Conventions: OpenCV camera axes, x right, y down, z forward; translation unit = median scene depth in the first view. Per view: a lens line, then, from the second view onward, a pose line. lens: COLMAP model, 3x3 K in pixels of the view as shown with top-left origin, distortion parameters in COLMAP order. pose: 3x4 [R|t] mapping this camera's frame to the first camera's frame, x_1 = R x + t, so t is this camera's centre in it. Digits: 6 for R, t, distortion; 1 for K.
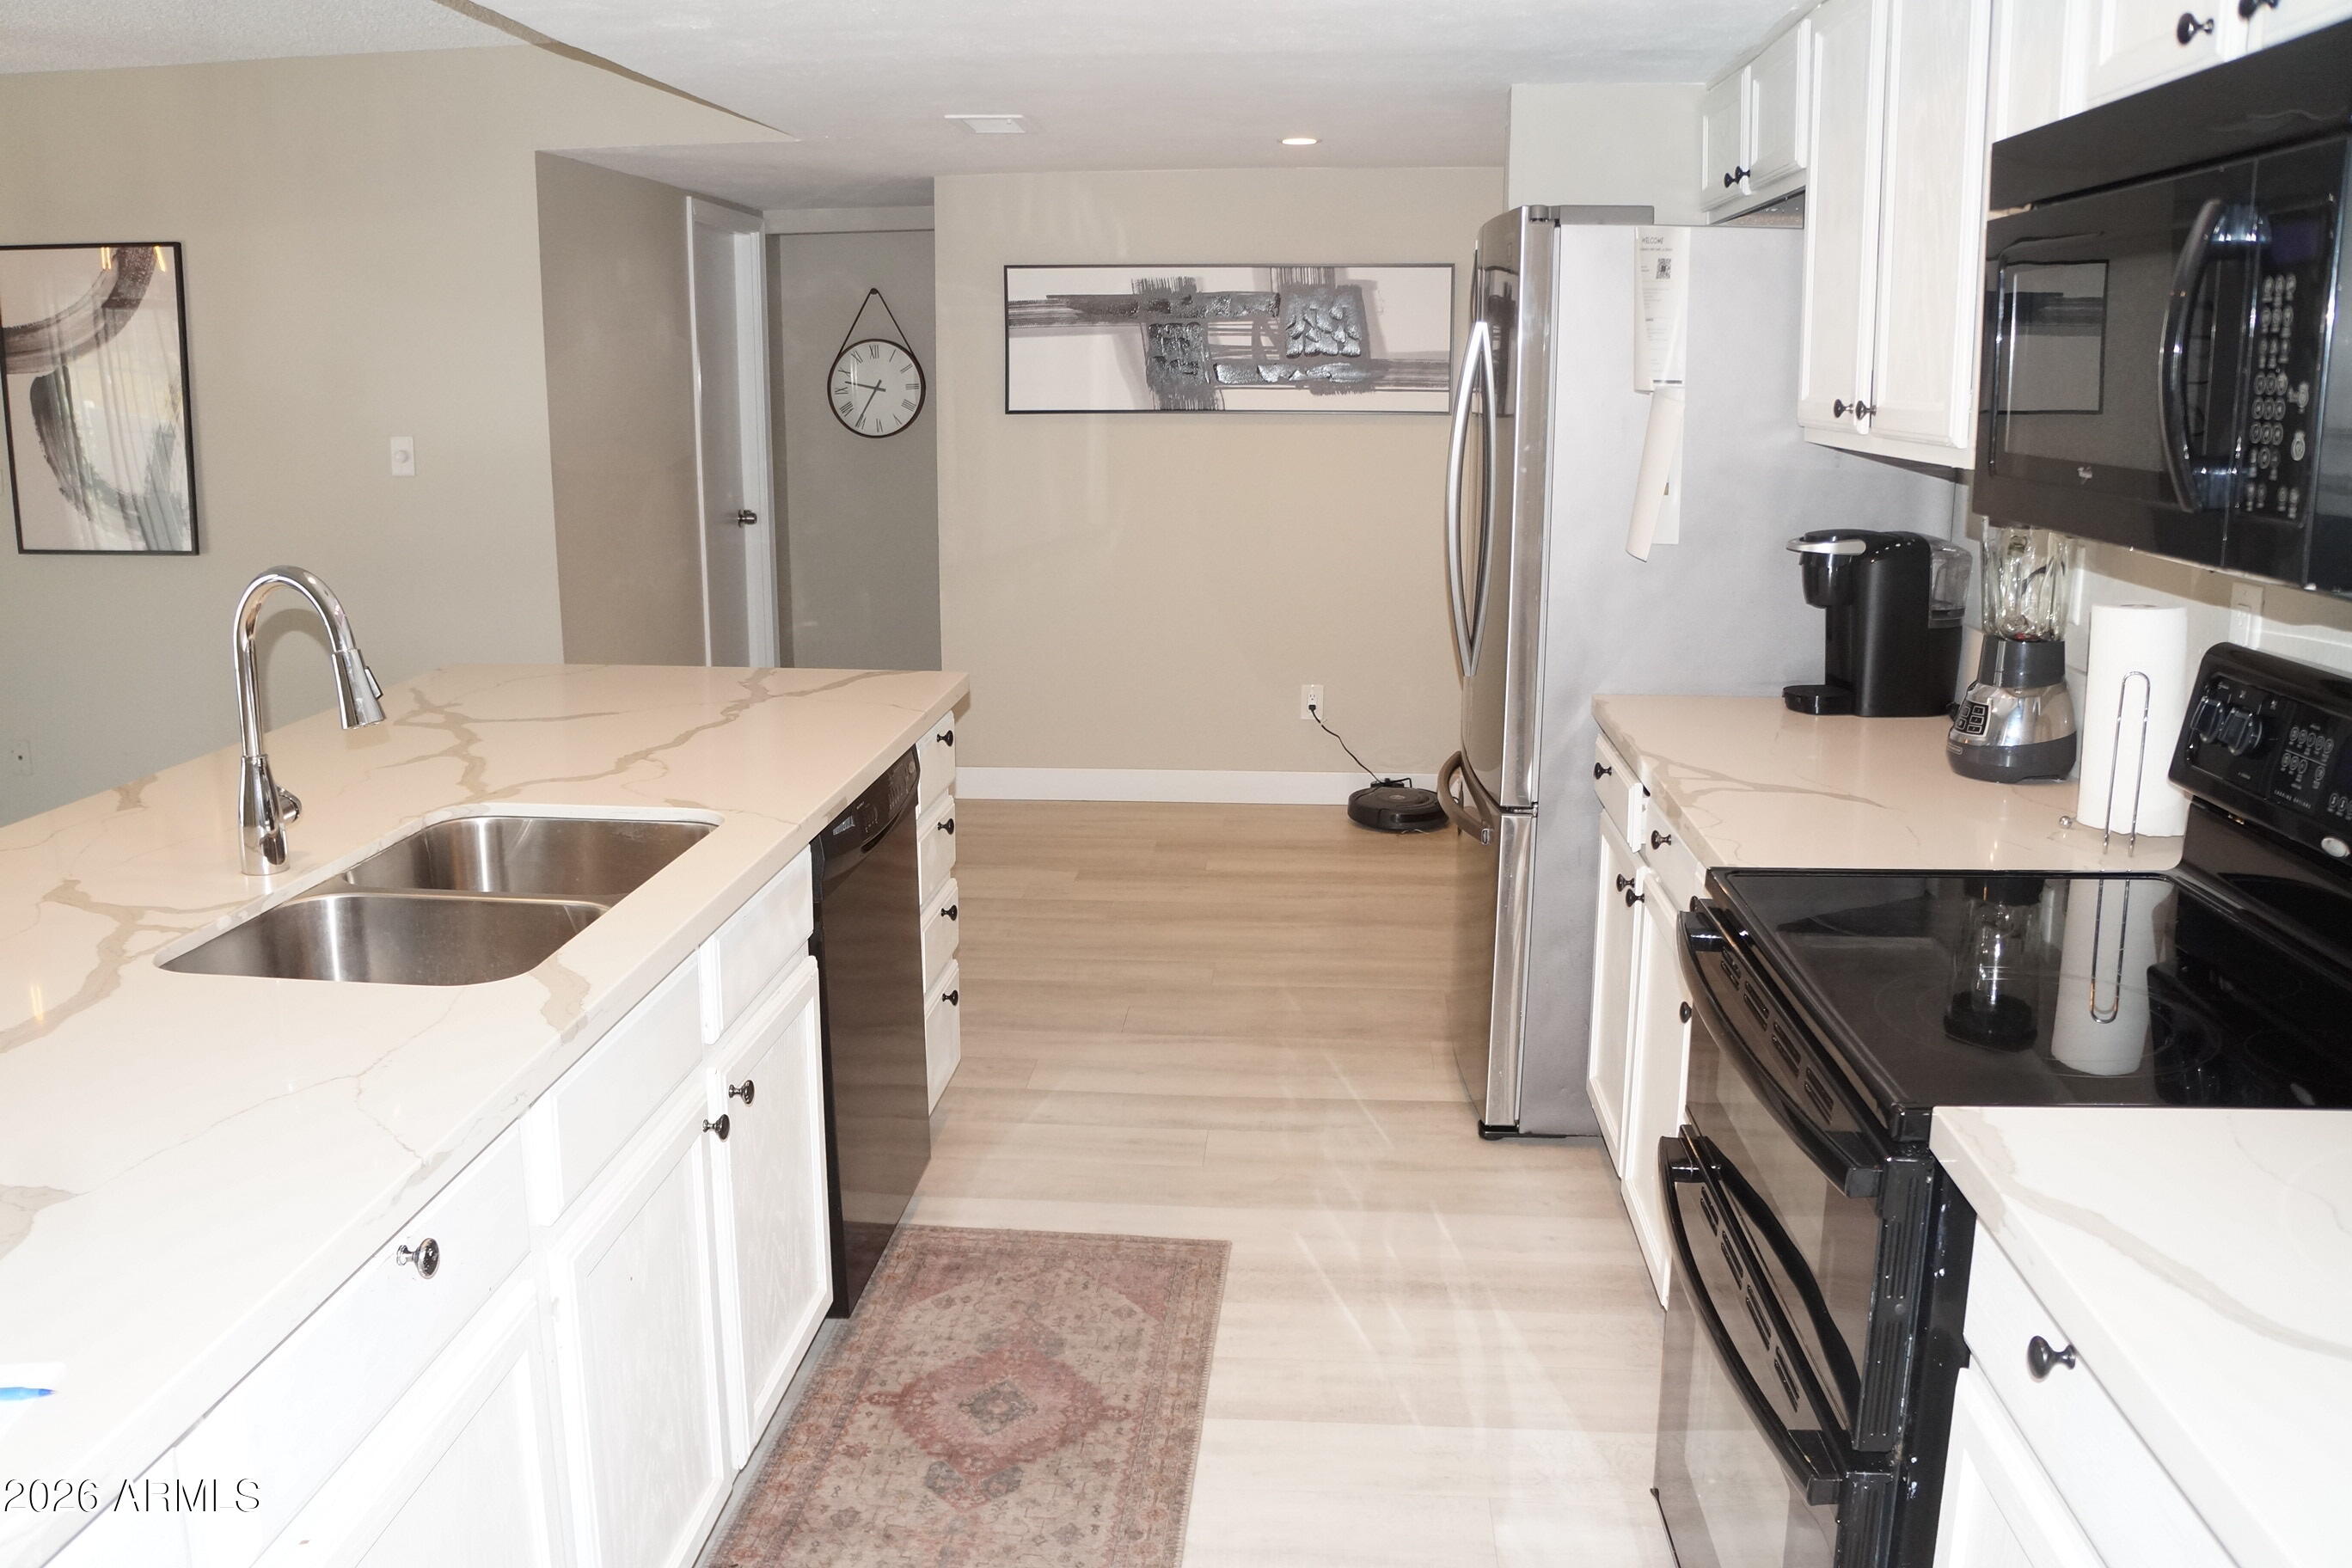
lens RADIAL K [[1881.3, 0, 1137.8], [0, 1881.3, 766.8], [0, 0, 1]] dist [-0.170862, 0.114513]
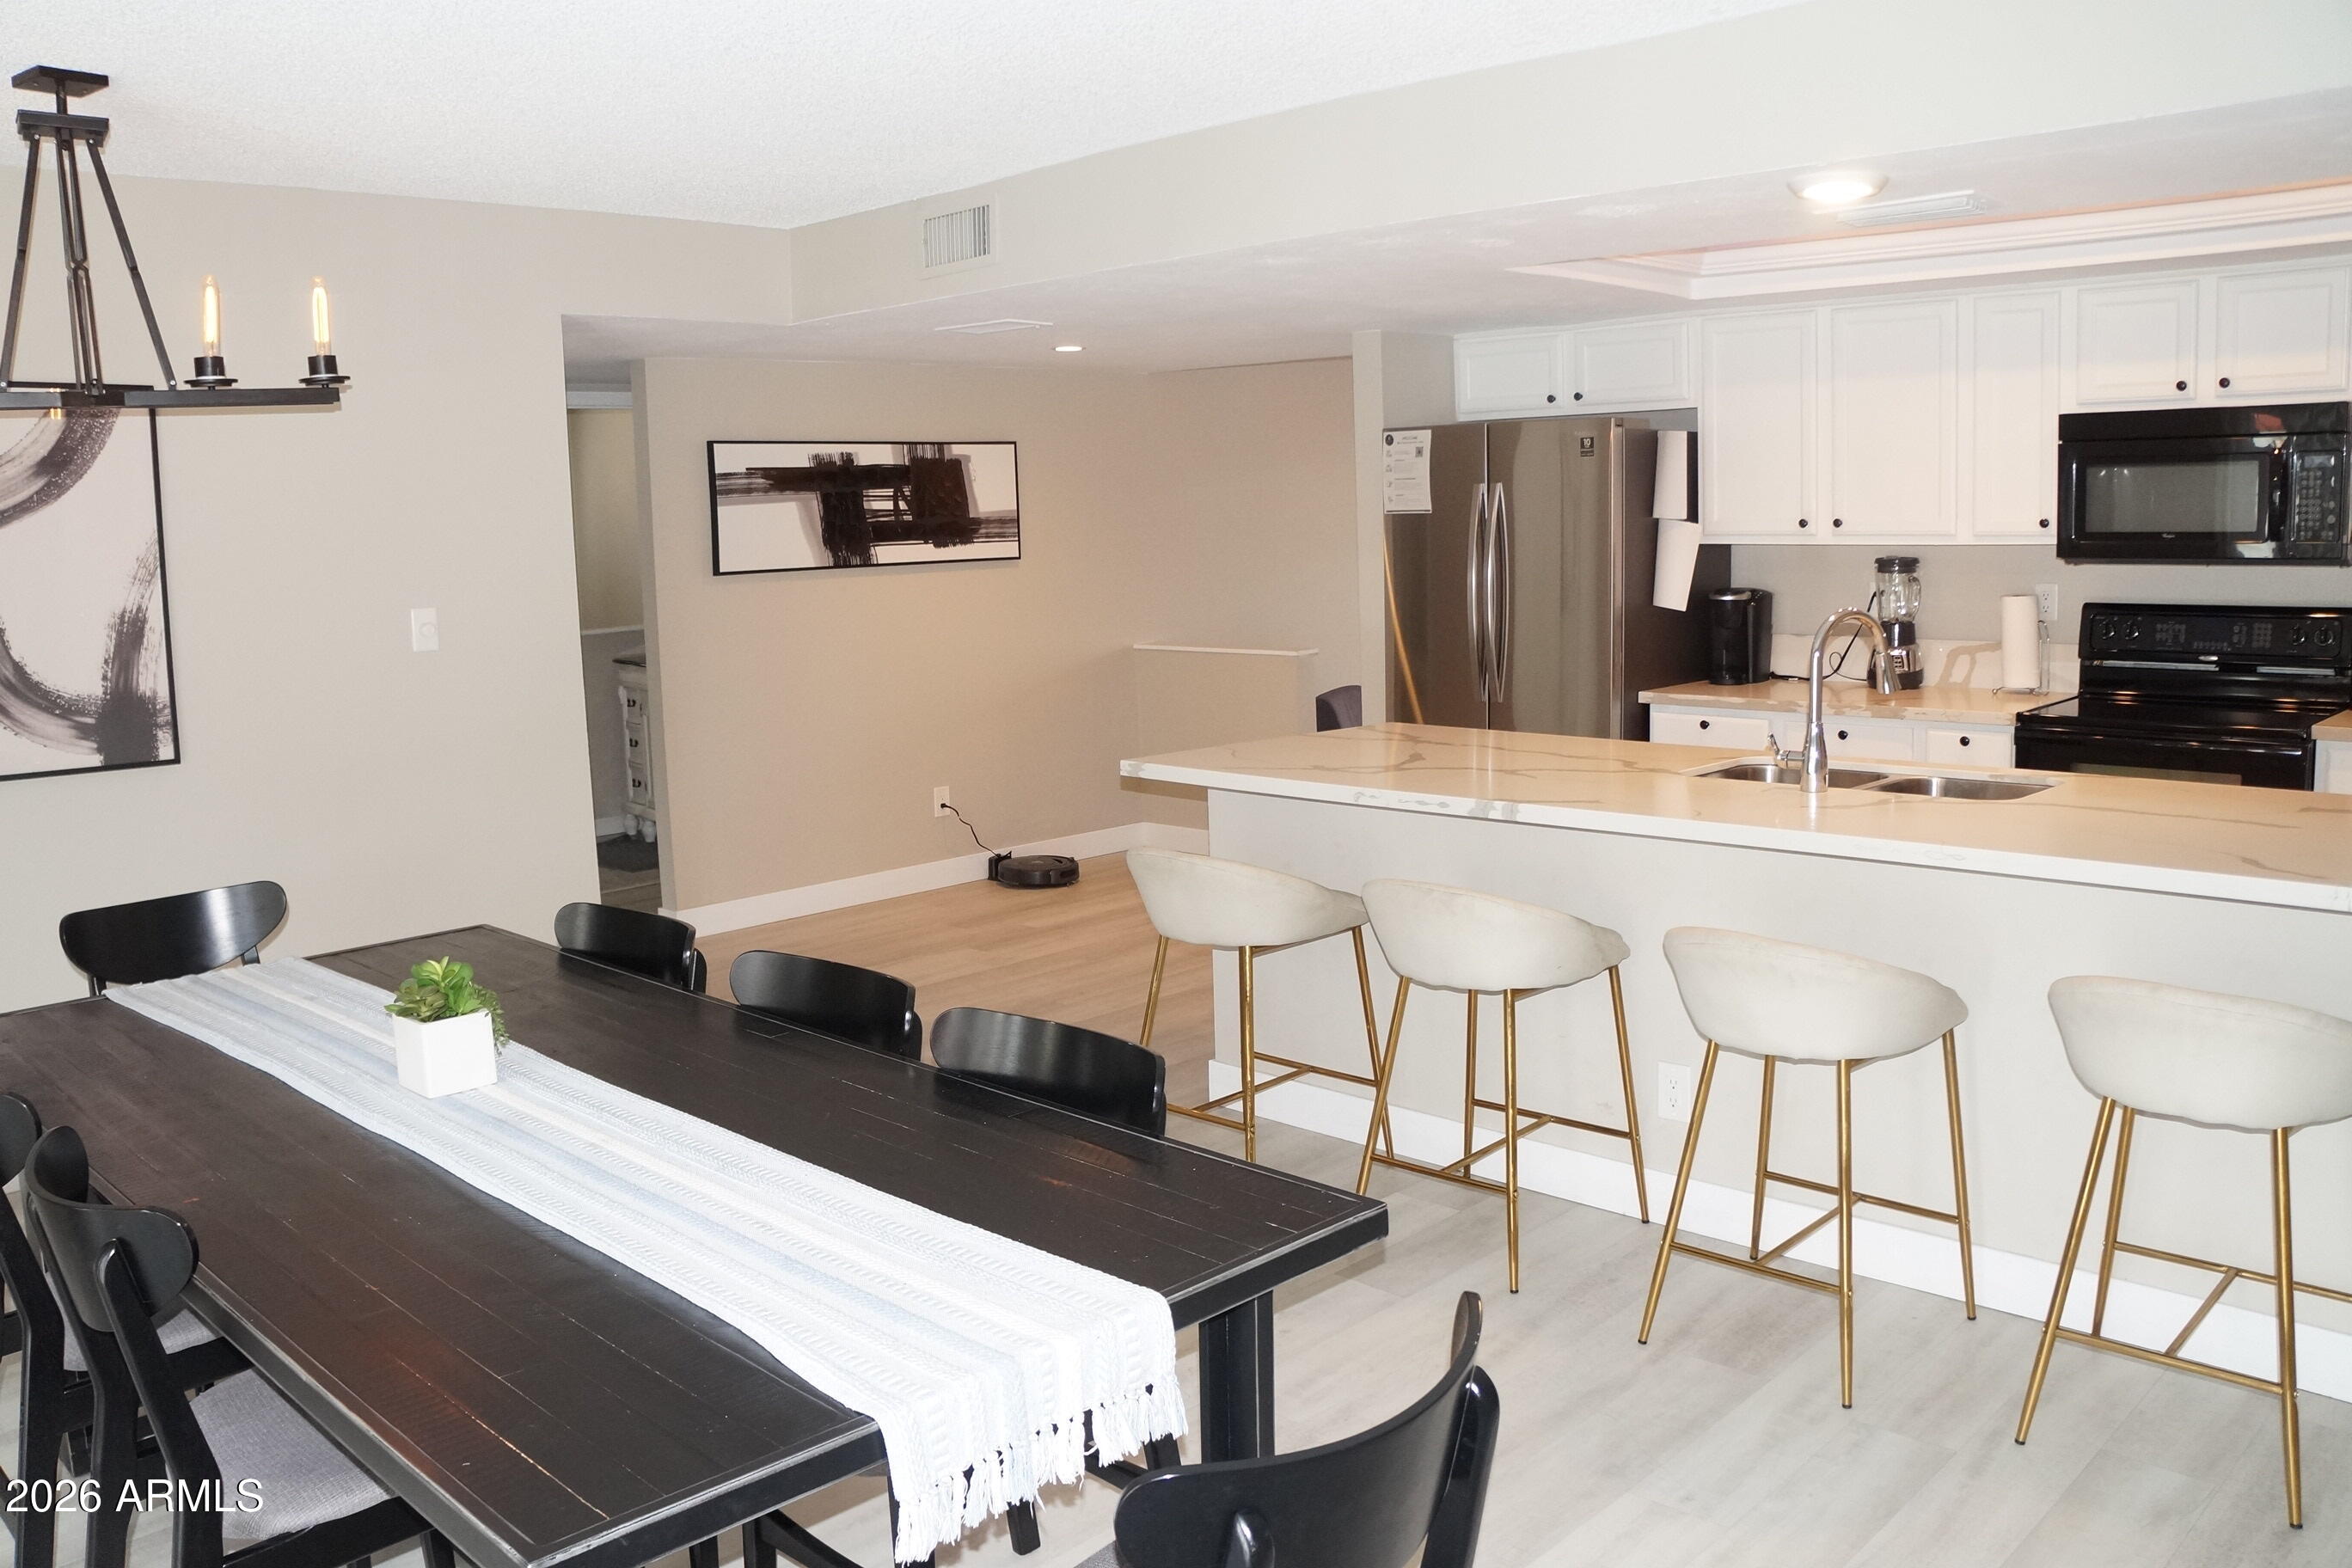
lens RADIAL K [[1881.3, 0, 1172.2], [0, 1881.3, 788.2], [0, 0, 1]] dist [-0.170862, 0.114513]
pose [[0.623960, -0.125211, 0.771360, -1.505240], [0.187757, 0.982186, 0.007554, -0.048345], [-0.758565, 0.140115, 0.636354, 0.241535]]
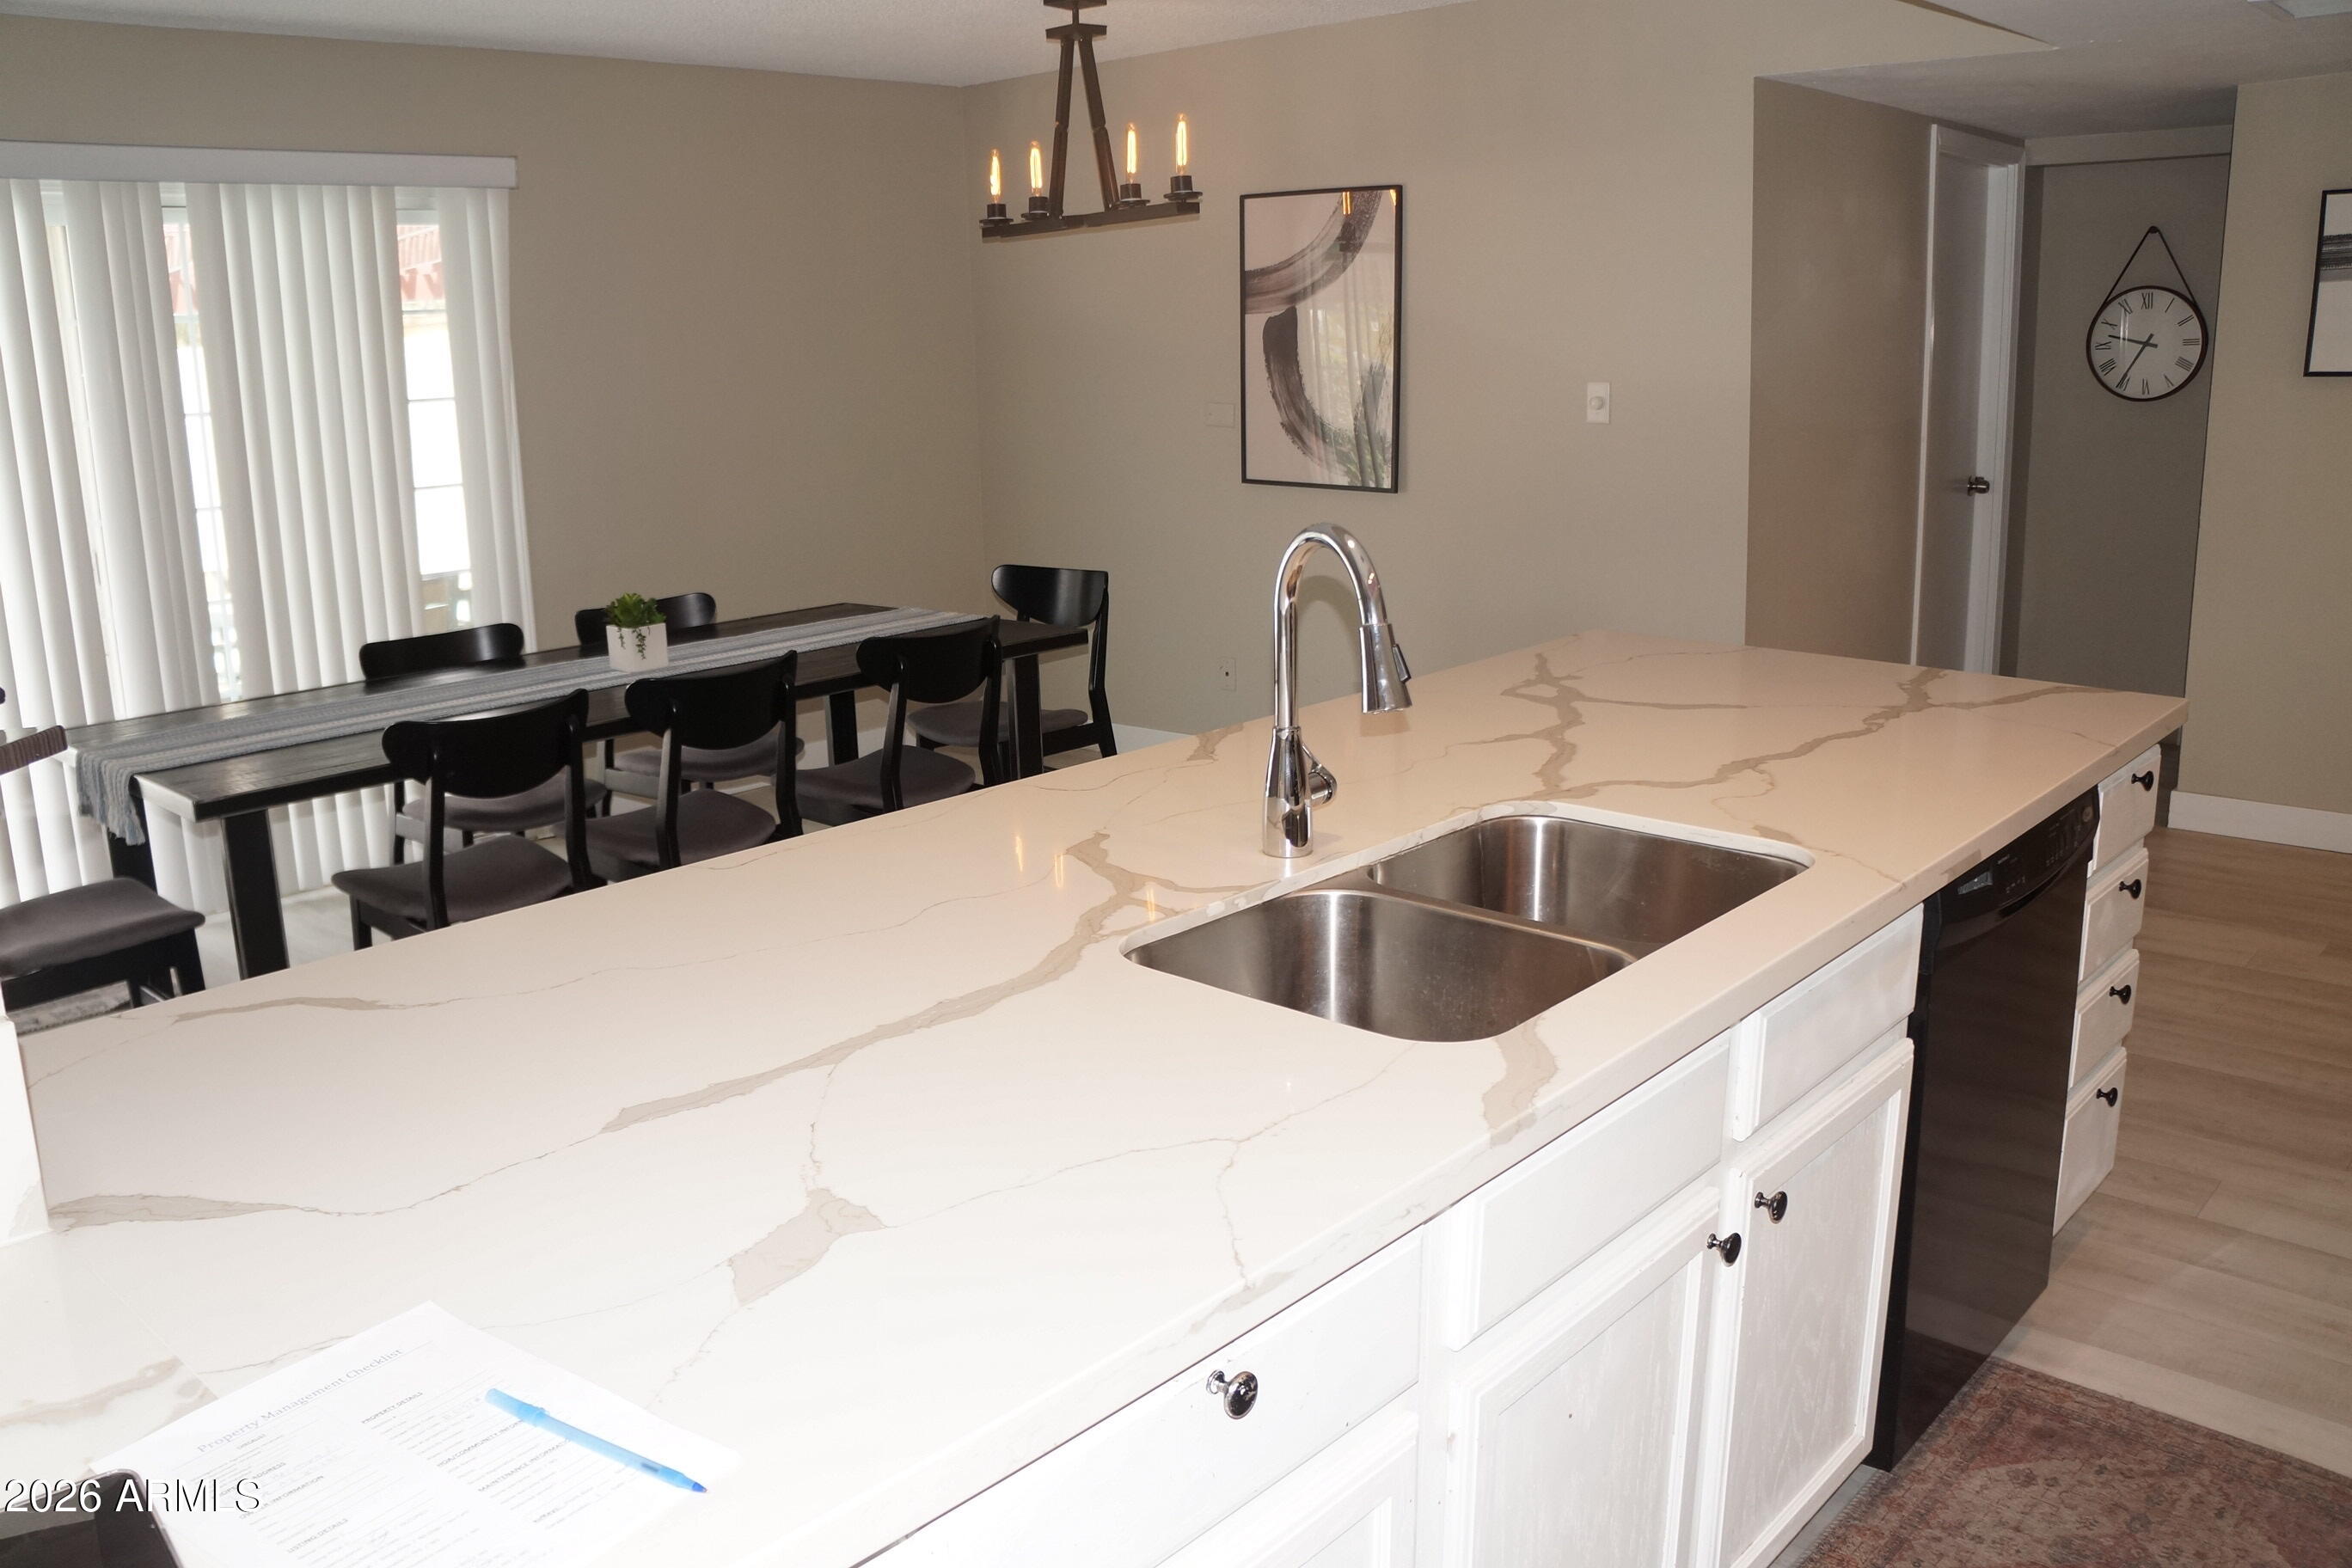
lens RADIAL K [[1881.3, 0, 1129.2], [0, 1881.3, 767.2], [0, 0, 1]] dist [-0.170862, 0.114513]
pose [[0.792510, 0.119631, -0.598011, 0.014223], [-0.103448, 0.992732, 0.061500, -0.024035], [0.601022, 0.013123, 0.799125, 0.127924]]
